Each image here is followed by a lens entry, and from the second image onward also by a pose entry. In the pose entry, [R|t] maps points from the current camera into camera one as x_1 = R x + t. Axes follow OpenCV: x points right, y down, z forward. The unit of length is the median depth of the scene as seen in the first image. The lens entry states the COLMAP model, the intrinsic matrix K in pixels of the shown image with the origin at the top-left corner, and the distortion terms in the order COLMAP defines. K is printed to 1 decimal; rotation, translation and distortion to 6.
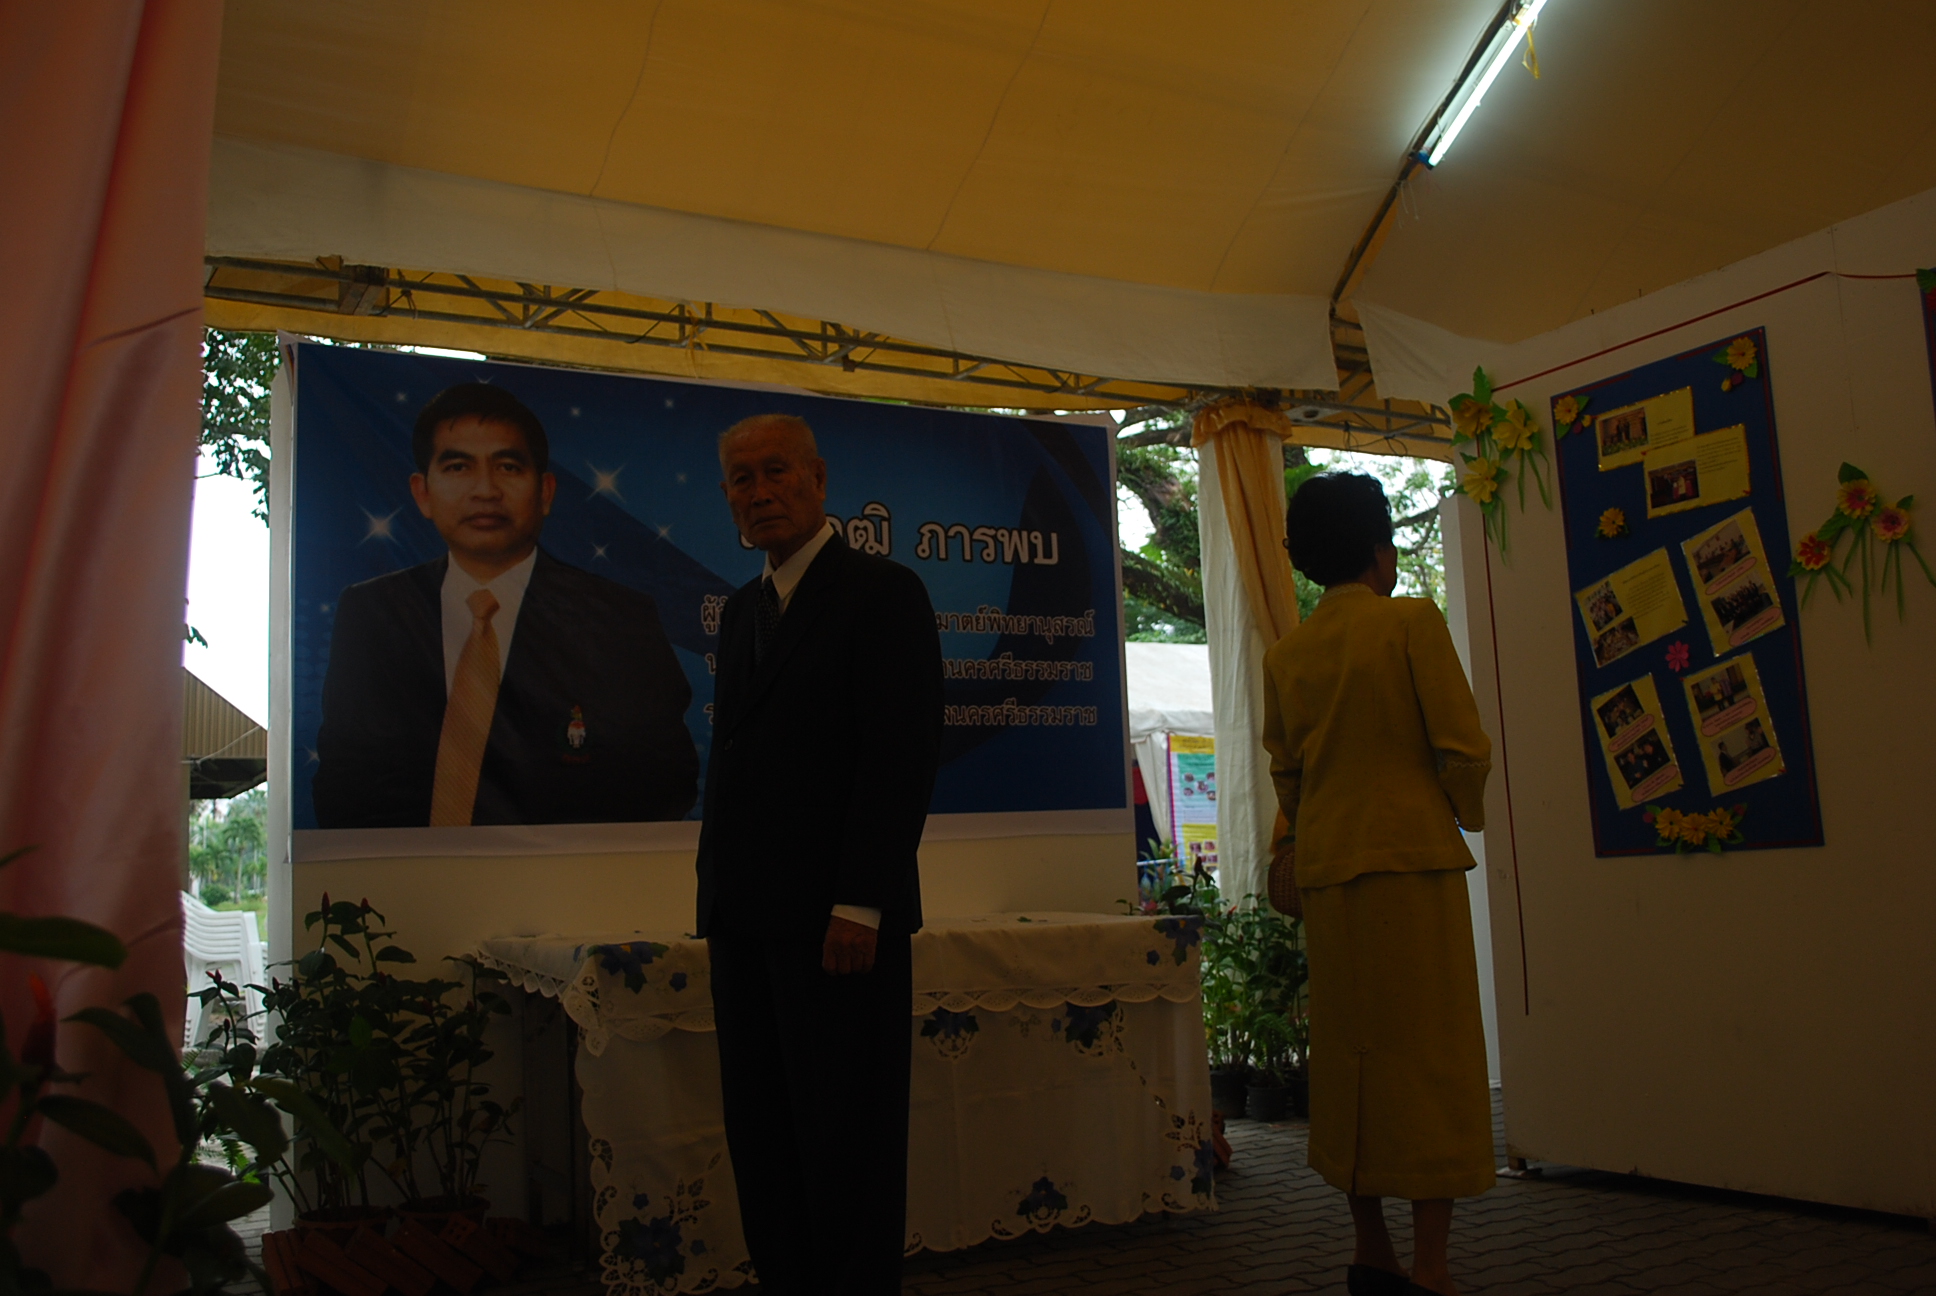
lens RADIAL K [[1724.0, 0, 968.0], [0, 1724.0, 648.0], [0, 0, 1]] dist [-0.039082, -0.003282]
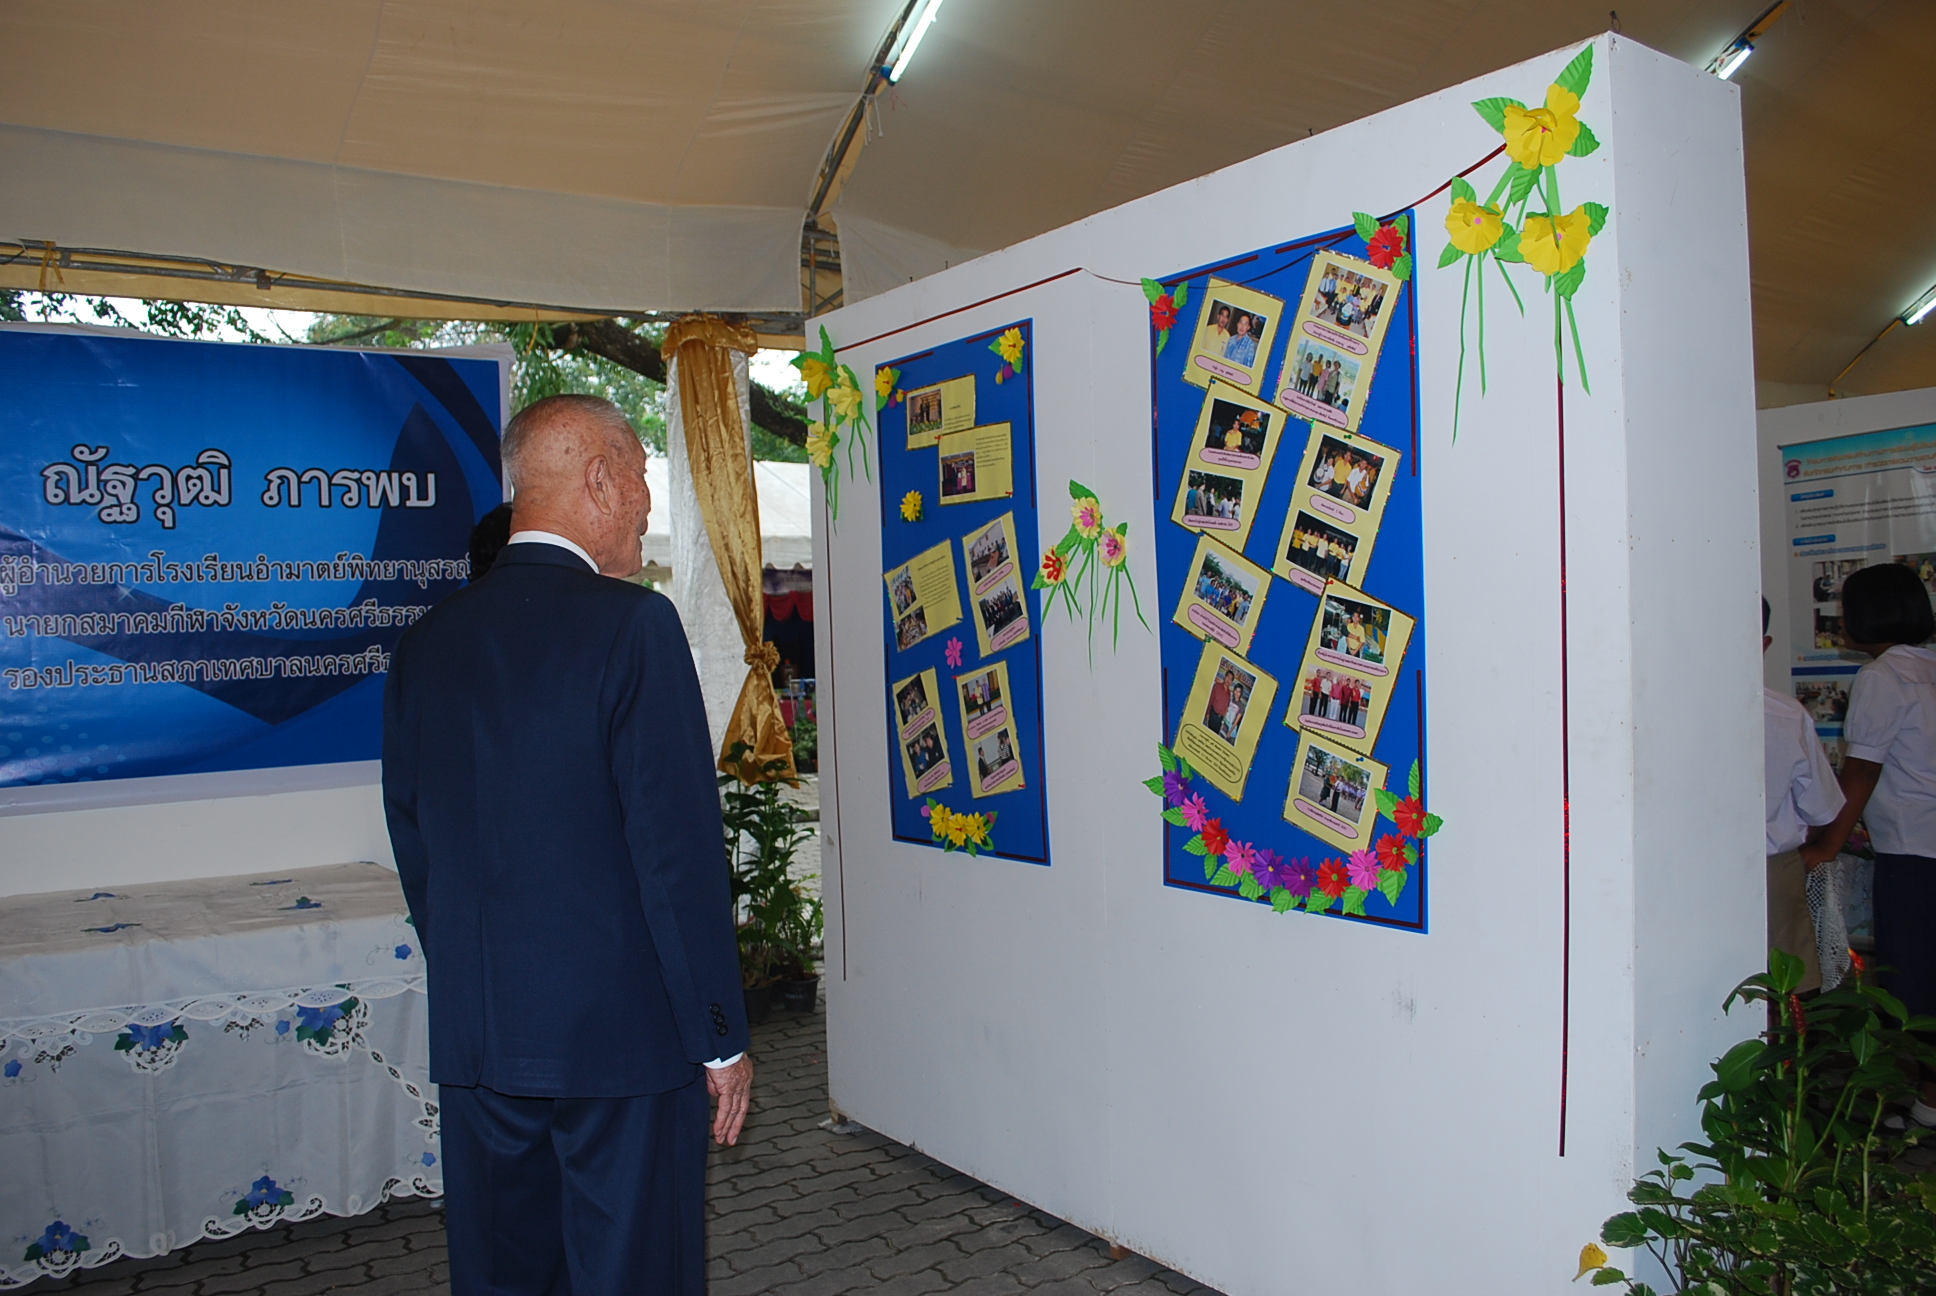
lens RADIAL K [[1515.3, 0, 968.0], [0, 1515.3, 648.0], [0, 0, 1]] dist [-0.079801, 0.010466]
pose [[0.996090, 0.012891, 0.087404, 0.346594], [-0.025536, 0.989081, 0.145142, -0.123486], [-0.084578, -0.146806, 0.985543, 0.148314]]
